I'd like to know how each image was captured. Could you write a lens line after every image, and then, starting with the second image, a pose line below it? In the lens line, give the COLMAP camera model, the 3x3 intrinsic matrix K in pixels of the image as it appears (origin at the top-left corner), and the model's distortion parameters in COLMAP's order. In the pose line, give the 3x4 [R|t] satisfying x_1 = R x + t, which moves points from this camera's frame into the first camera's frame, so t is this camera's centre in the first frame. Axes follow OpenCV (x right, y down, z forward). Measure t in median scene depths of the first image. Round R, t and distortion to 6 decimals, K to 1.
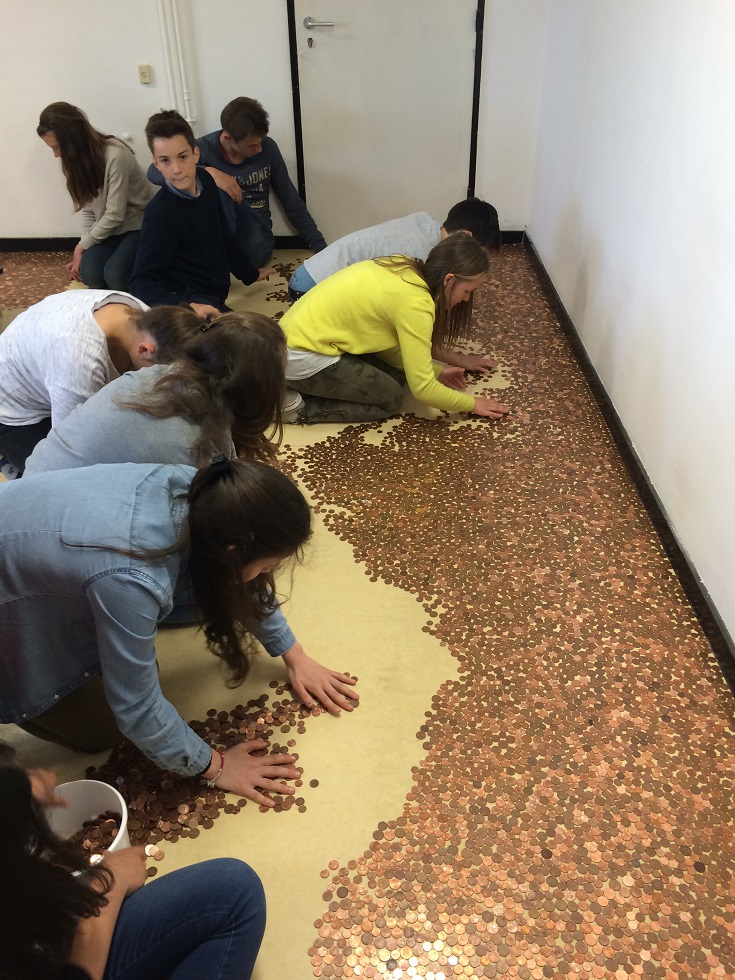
lens RADIAL K [[863.9, 0, 364.1], [0, 863.9, 497.6], [0, 0, 1]] dist [0.052519, -0.067395]
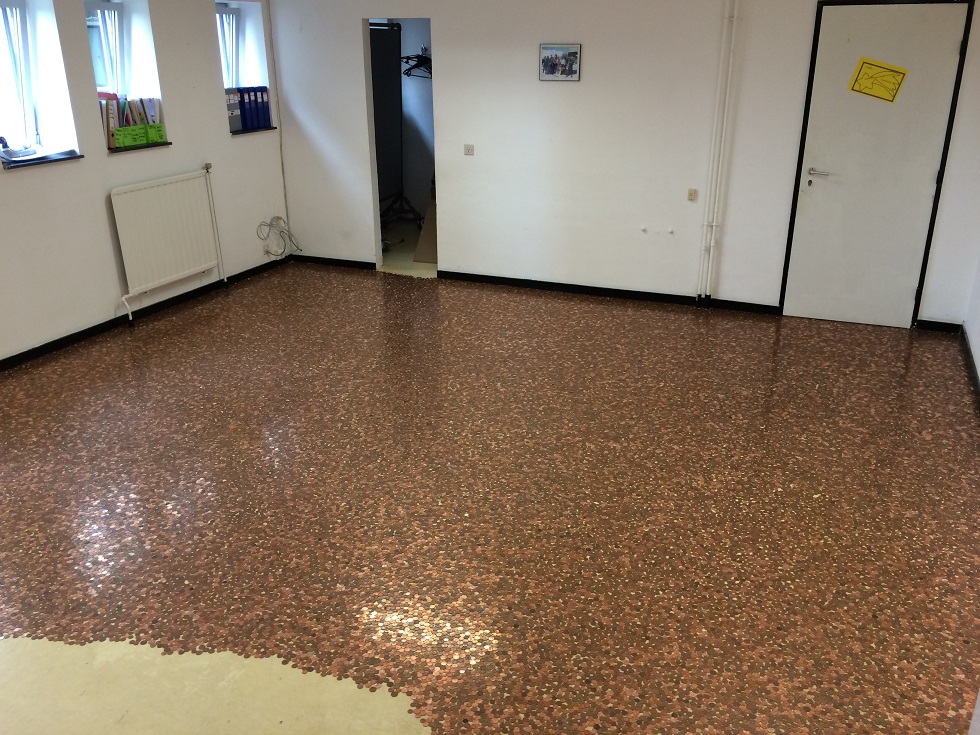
lens RADIAL K [[863.9, 0, 481.7], [0, 863.9, 358.5], [0, 0, 1]] dist [0.052519, -0.067395]
pose [[0.916498, 0.150209, -0.370767, 0.039228], [-0.235171, 0.952068, -0.195605, 0.362445], [0.323614, 0.266465, 0.907893, -0.884341]]
